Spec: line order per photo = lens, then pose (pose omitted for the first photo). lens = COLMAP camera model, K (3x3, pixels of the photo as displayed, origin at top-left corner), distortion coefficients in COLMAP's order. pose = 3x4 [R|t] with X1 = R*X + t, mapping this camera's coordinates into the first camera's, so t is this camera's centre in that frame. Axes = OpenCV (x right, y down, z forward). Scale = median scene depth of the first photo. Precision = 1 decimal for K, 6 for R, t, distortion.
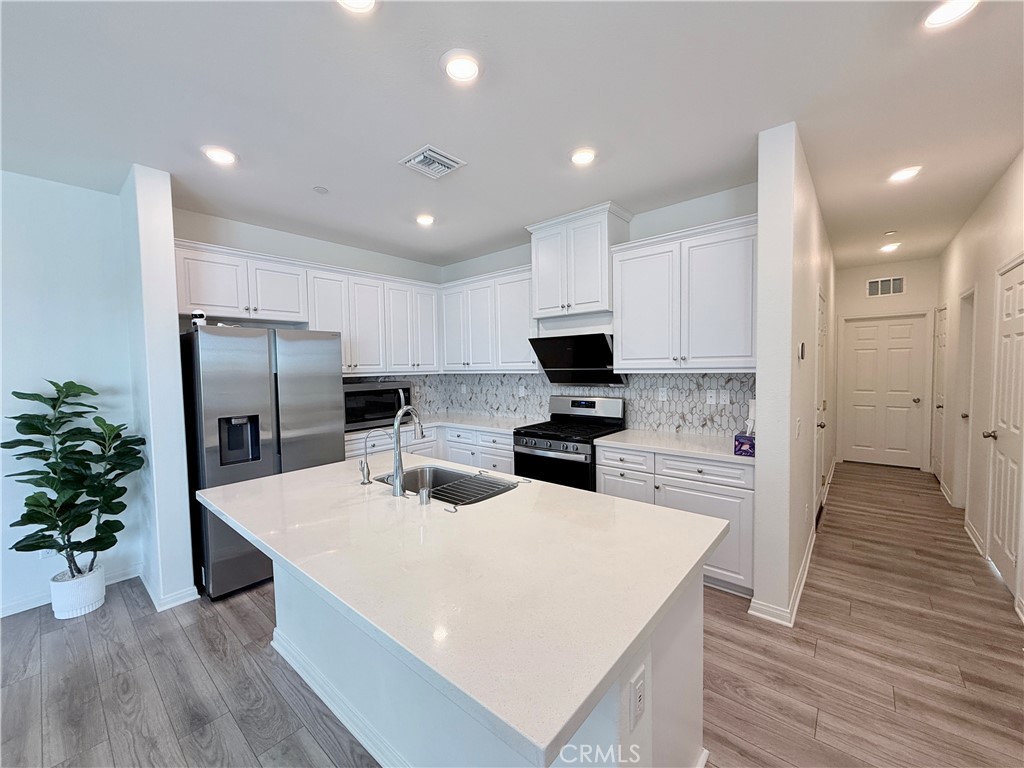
lens RADIAL K [[413.4, 0, 506.8], [0, 413.4, 383.9], [0, 0, 1]] dist [-0.000700, 0.000245]
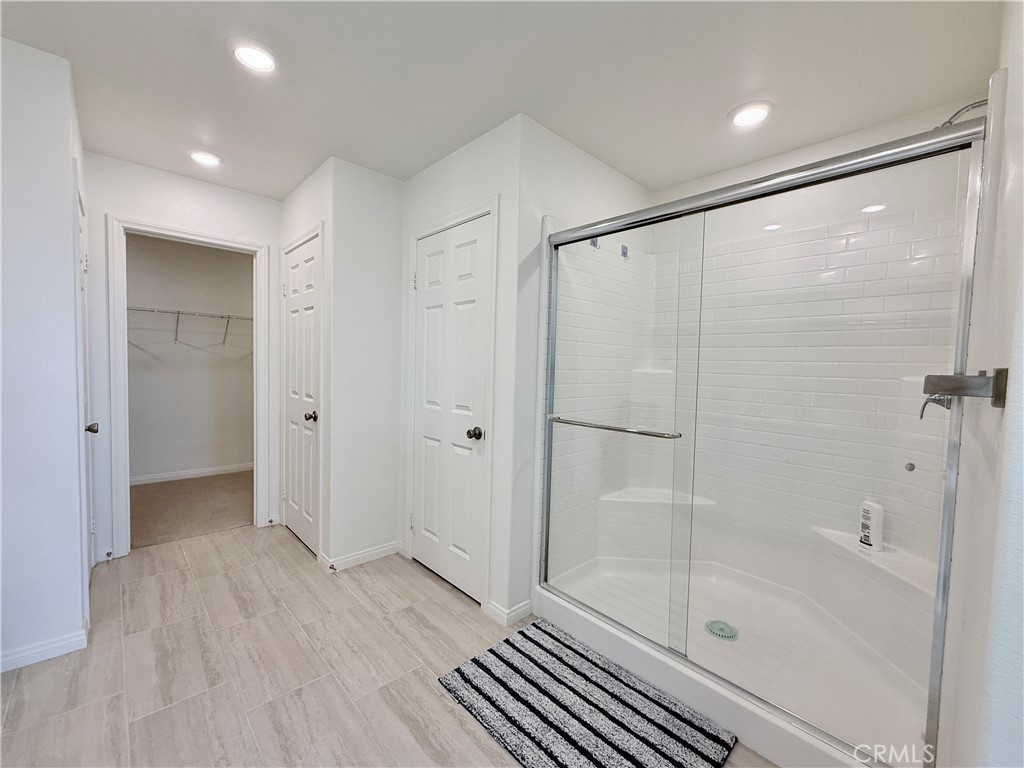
lens RADIAL K [[413.4, 0, 507.1], [0, 413.4, 383.9], [0, 0, 1]] dist [-0.000700, 0.000245]
pose [[0.104577, -0.029622, 0.994076, 0.214985], [0.016677, 0.999468, 0.028028, 0.049006], [-0.994377, 0.013647, 0.105015, 0.355970]]
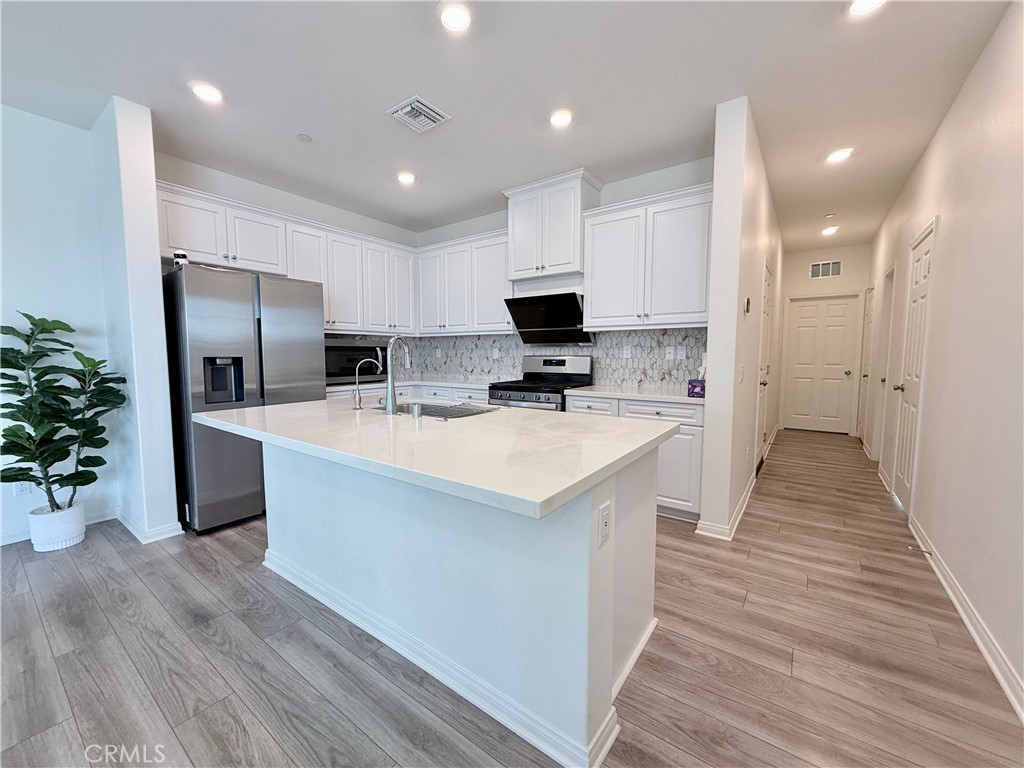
lens RADIAL K [[413.4, 0, 508.0], [0, 413.4, 383.4], [0, 0, 1]] dist [-0.000700, 0.000245]
pose [[0.996505, 0.013030, 0.082514, -0.029569], [-0.015514, 0.999443, 0.029539, 0.101318], [-0.082083, -0.030716, 0.996152, -0.077219]]
